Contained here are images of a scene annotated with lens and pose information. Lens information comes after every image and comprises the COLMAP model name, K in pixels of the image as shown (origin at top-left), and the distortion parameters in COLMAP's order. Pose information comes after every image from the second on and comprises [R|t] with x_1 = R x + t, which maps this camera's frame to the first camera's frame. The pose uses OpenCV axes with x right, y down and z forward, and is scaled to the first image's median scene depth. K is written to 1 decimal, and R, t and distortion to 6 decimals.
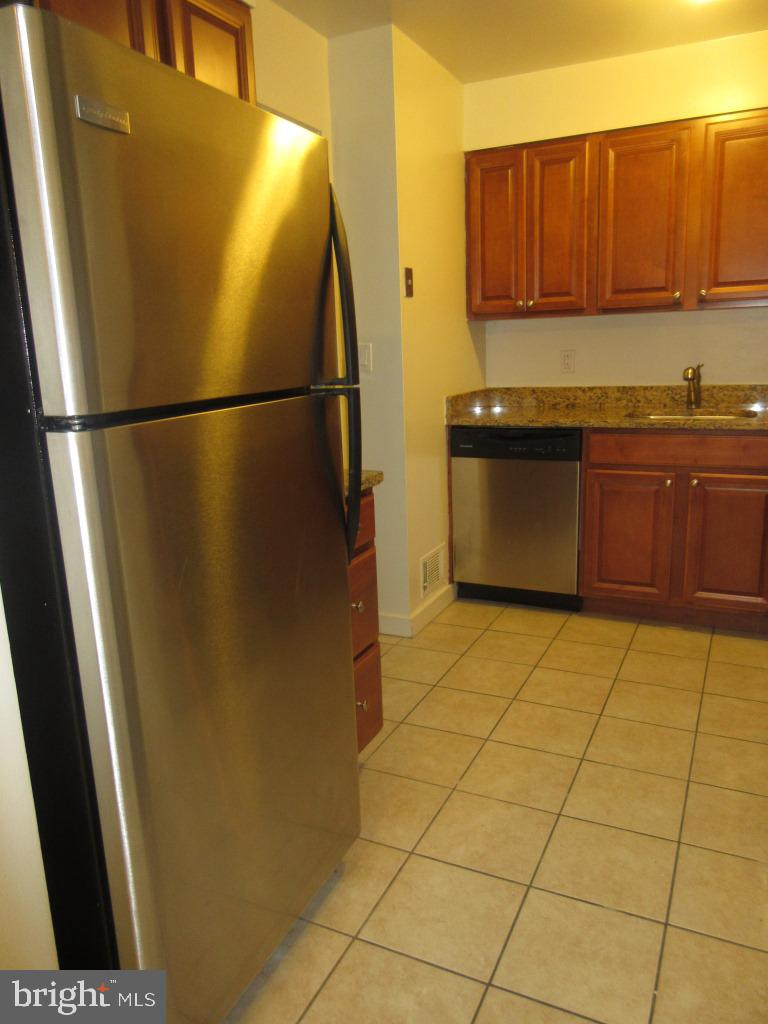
lens RADIAL K [[768.5, 0, 383.1], [0, 768.5, 511.7], [0, 0, 1]] dist [-0.011400, -0.006526]
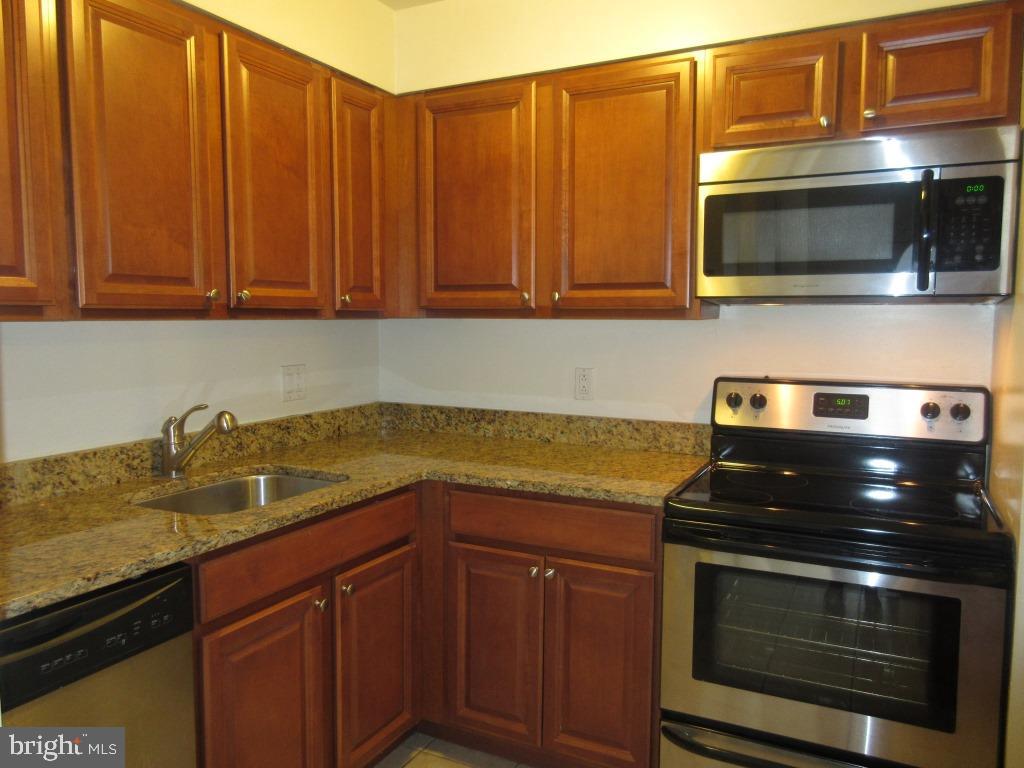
lens RADIAL K [[768.5, 0, 511.0], [0, 768.5, 384.7], [0, 0, 1]] dist [-0.011400, -0.006526]
pose [[0.048969, -0.052238, 0.997433, -0.187475], [0.219602, 0.974758, 0.040269, -0.183386], [-0.974360, 0.217067, 0.059205, 0.741100]]
